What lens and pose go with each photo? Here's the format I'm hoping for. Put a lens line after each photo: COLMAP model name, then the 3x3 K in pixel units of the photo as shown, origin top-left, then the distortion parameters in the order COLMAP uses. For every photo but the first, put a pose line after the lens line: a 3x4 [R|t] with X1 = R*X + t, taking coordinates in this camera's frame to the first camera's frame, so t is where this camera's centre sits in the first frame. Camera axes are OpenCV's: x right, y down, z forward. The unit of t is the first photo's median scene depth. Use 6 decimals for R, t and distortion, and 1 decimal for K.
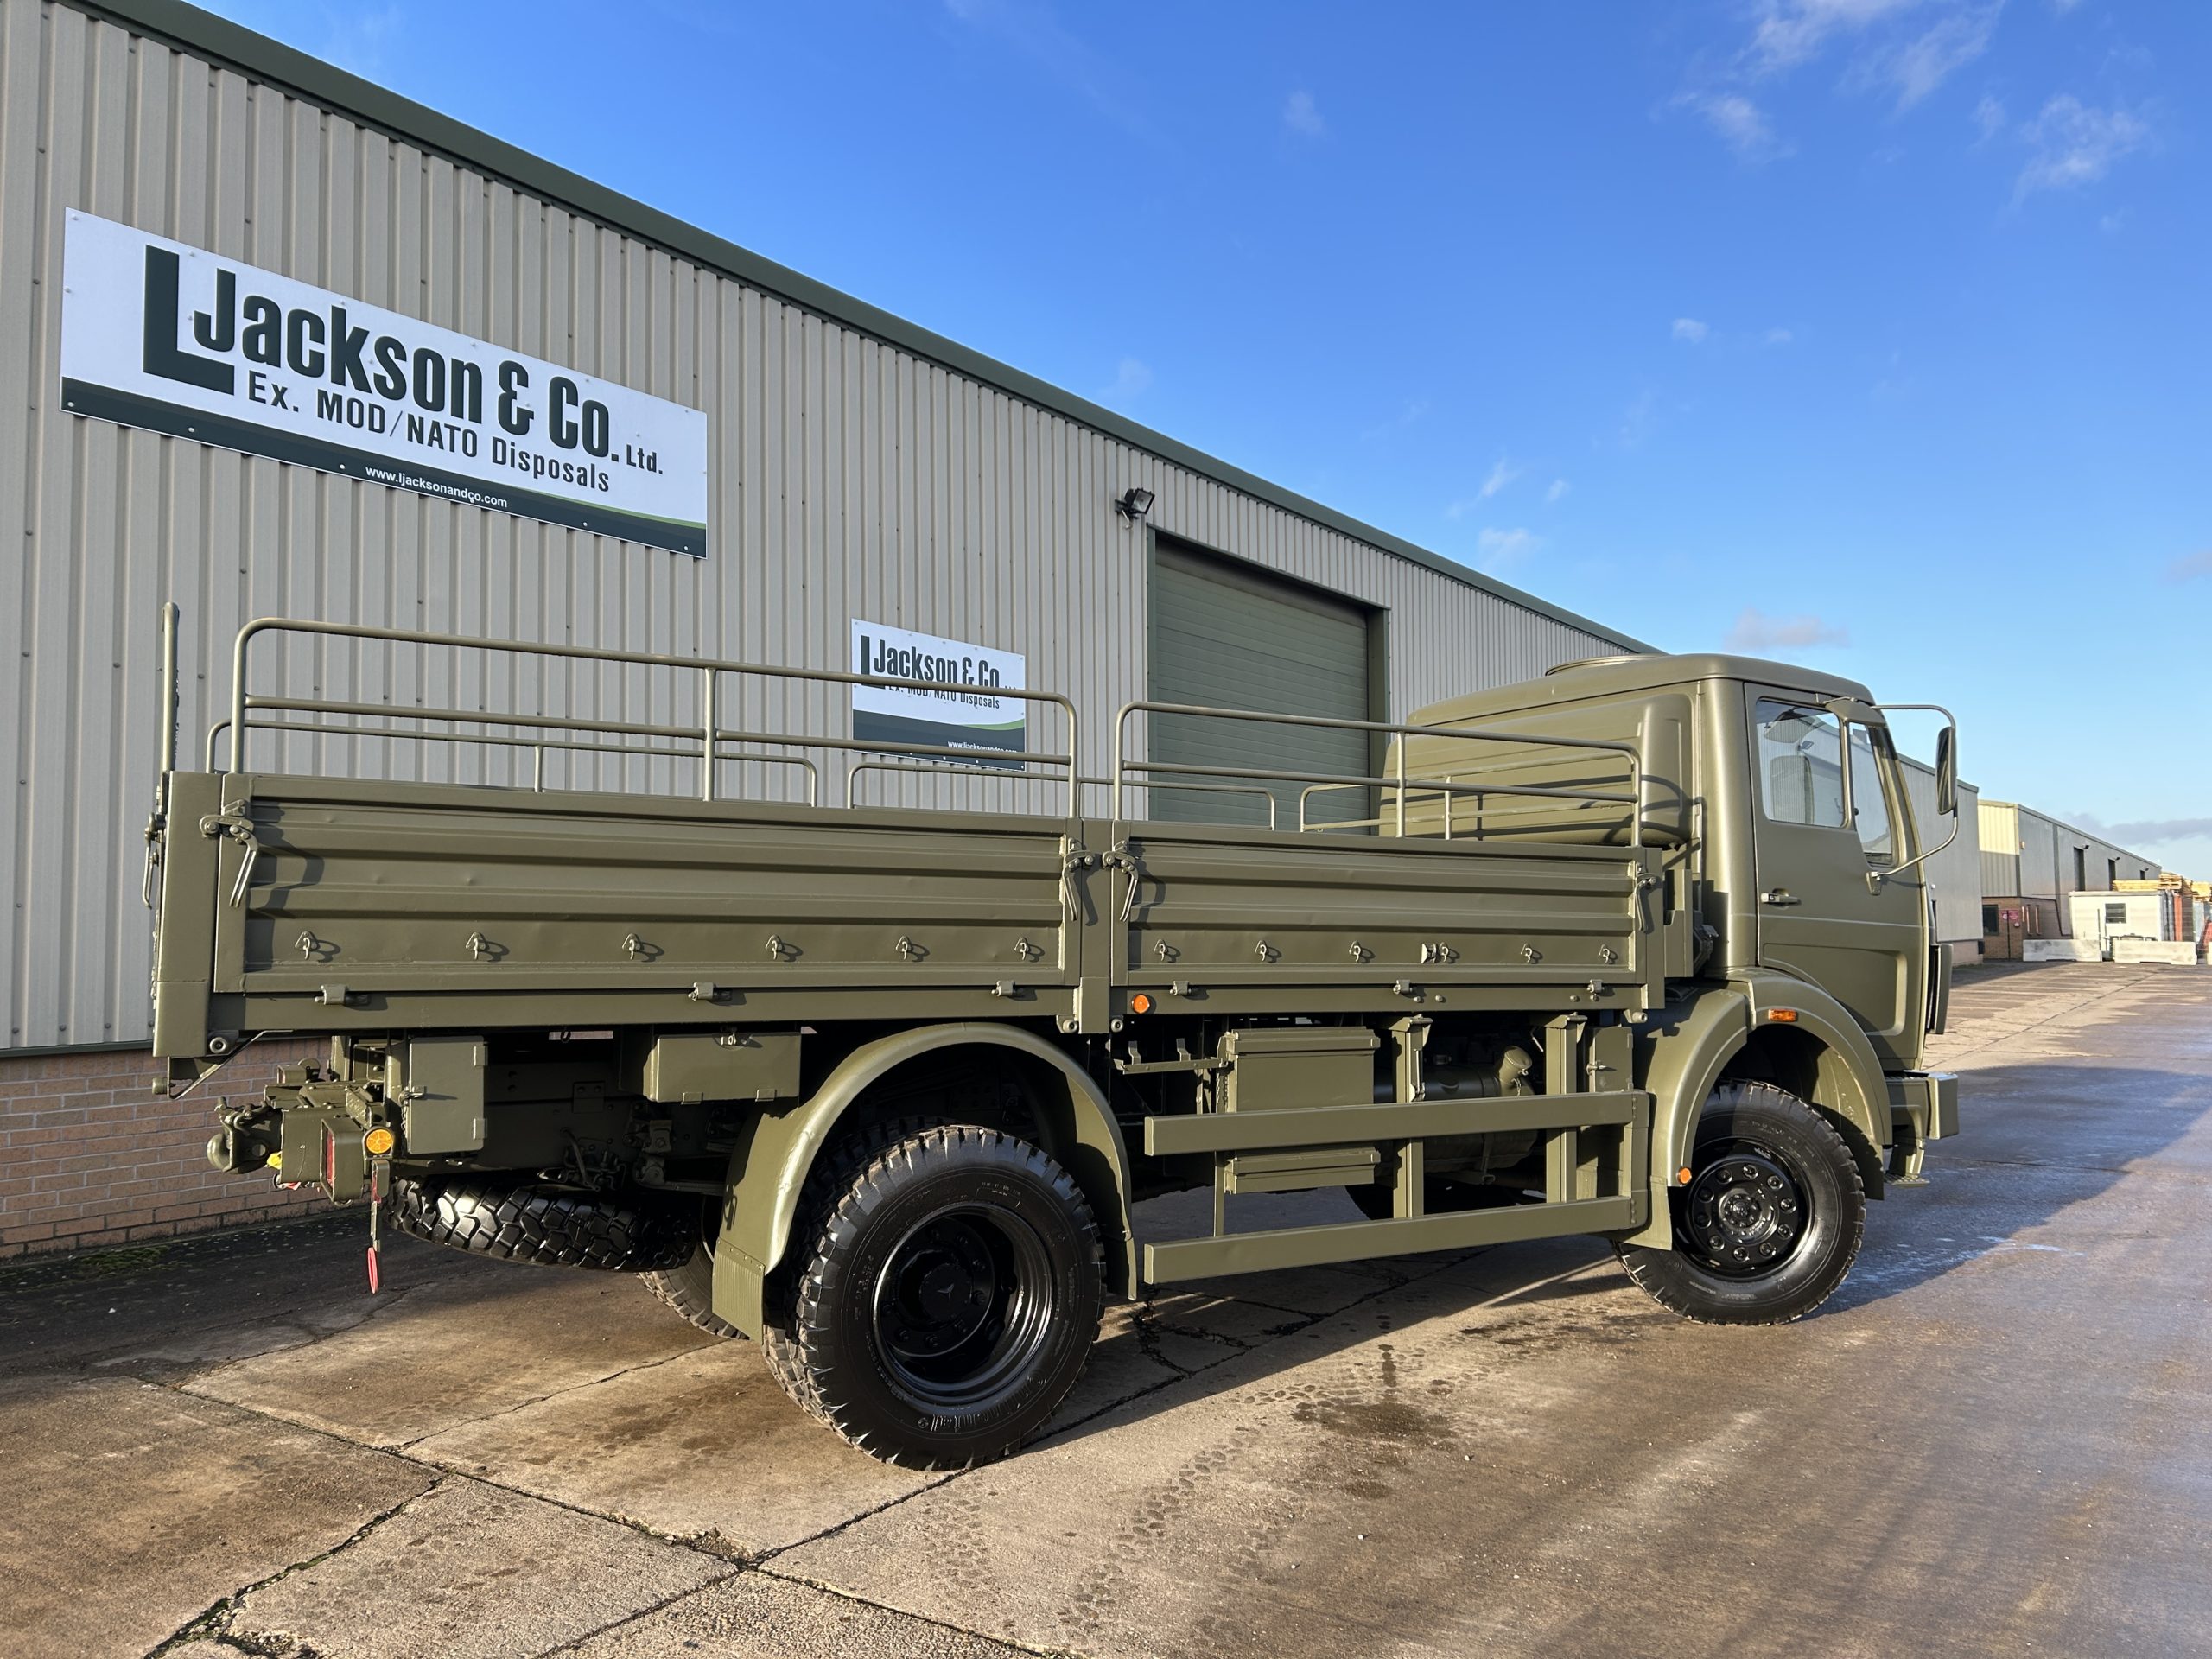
lens RADIAL K [[1657.5, 0, 1115.5], [0, 1657.5, 834.5], [0, 0, 1]] dist [0.066178, -0.070074]
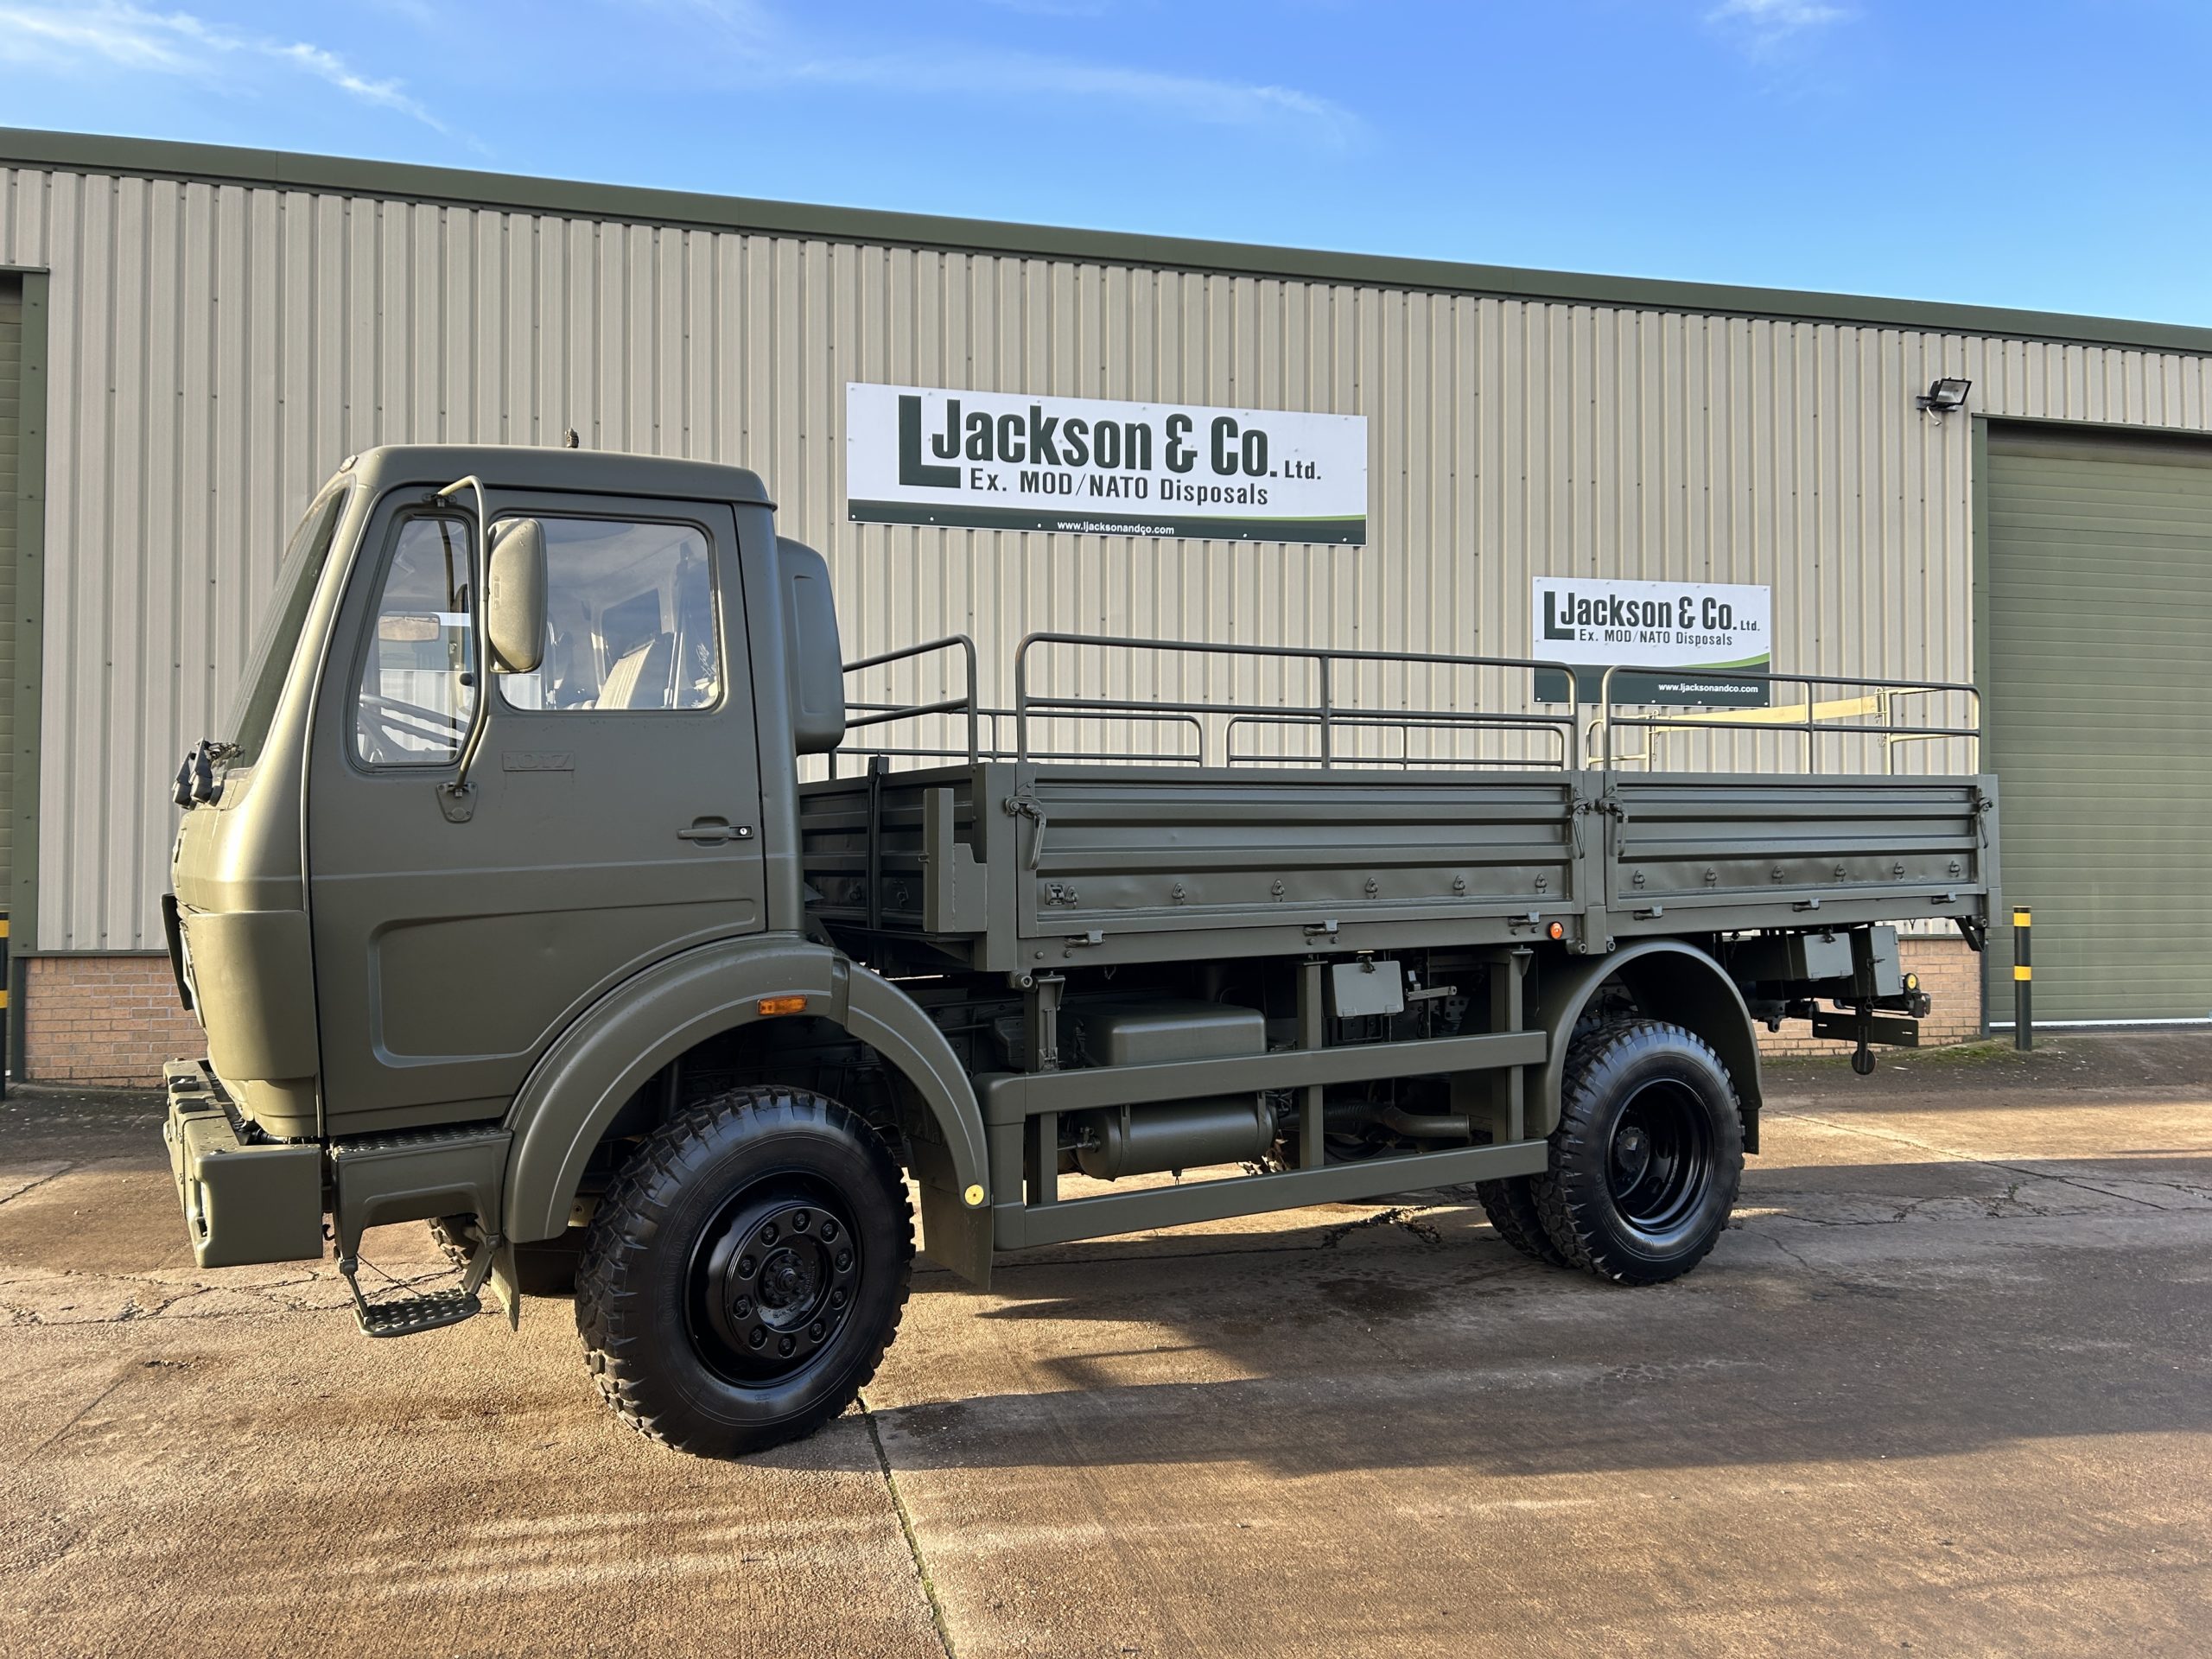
lens RADIAL K [[1657.5, 0, 1086.8], [0, 1657.5, 856.4], [0, 0, 1]] dist [0.066178, -0.070074]
pose [[0.740936, -0.004019, -0.671564, 0.463086], [0.032731, 0.999010, 0.030134, 0.006952], [0.670778, -0.044308, 0.740334, 0.028529]]
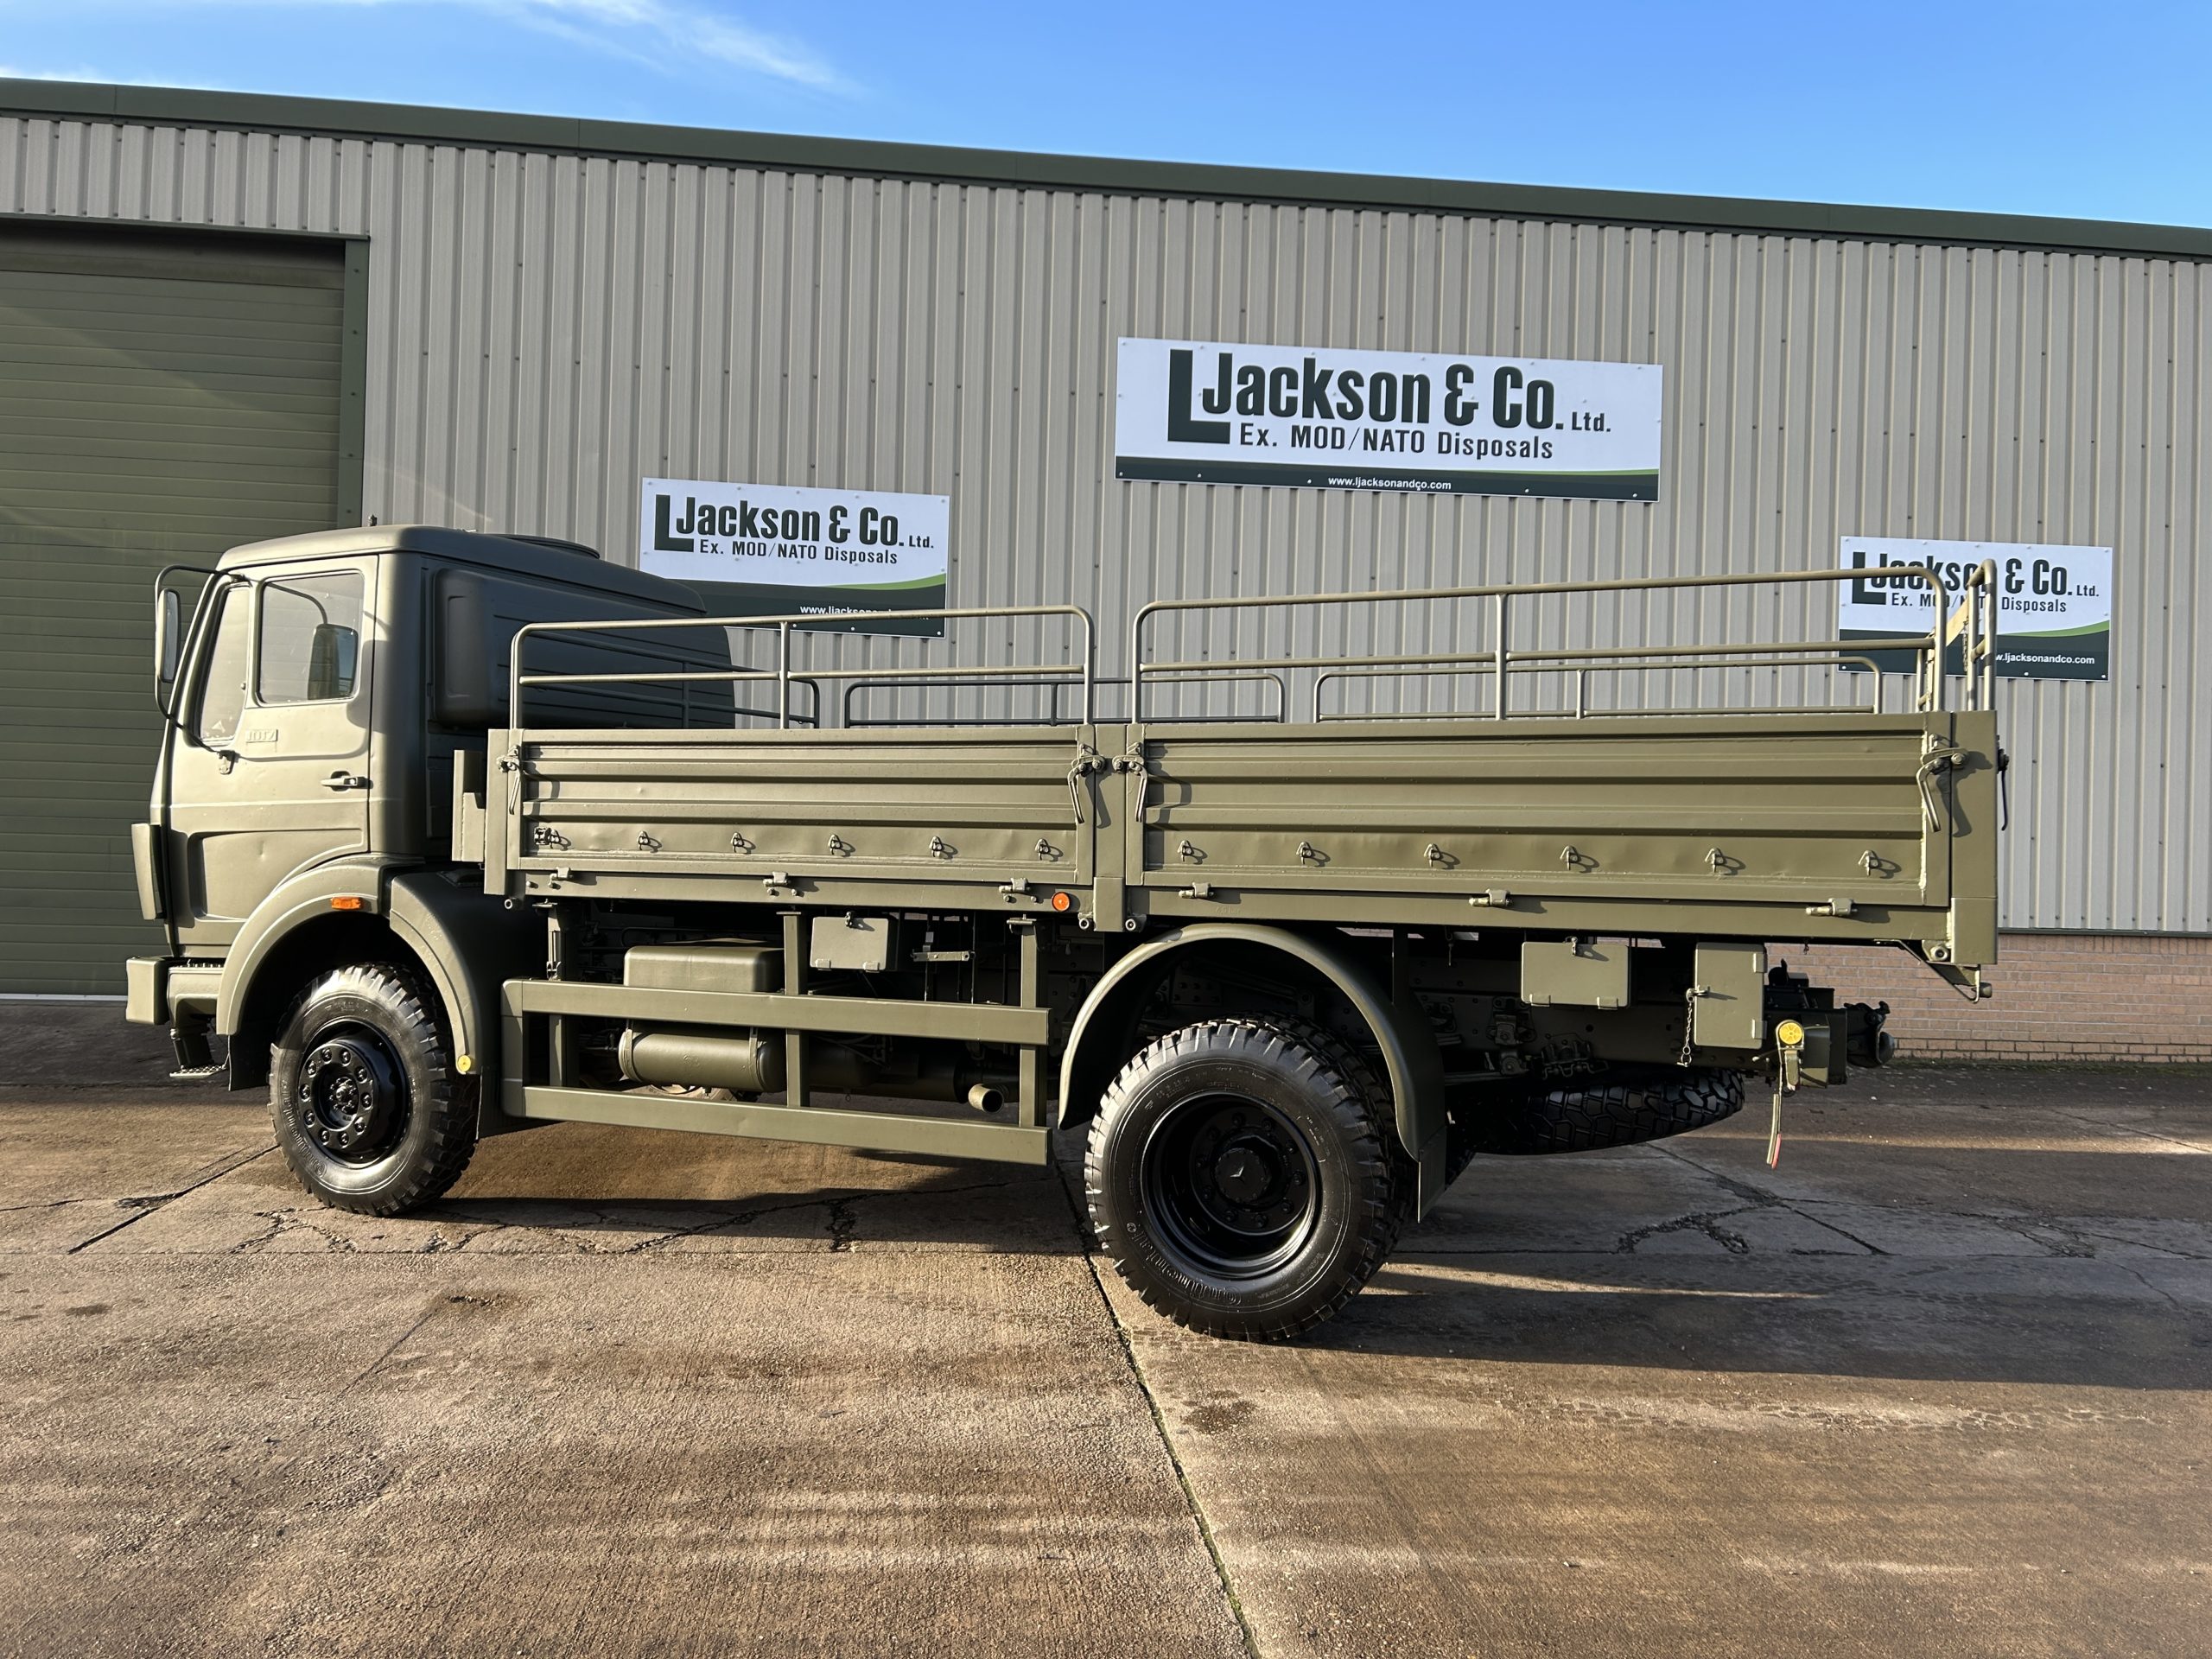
lens RADIAL K [[1657.5, 0, 1098.0], [0, 1657.5, 831.9], [0, 0, 1]] dist [0.066178, -0.070074]
pose [[0.646743, 0.022262, -0.762383, 0.428661], [0.009821, 0.999248, 0.037509, 0.003277], [0.762644, -0.031746, 0.646038, 0.029299]]
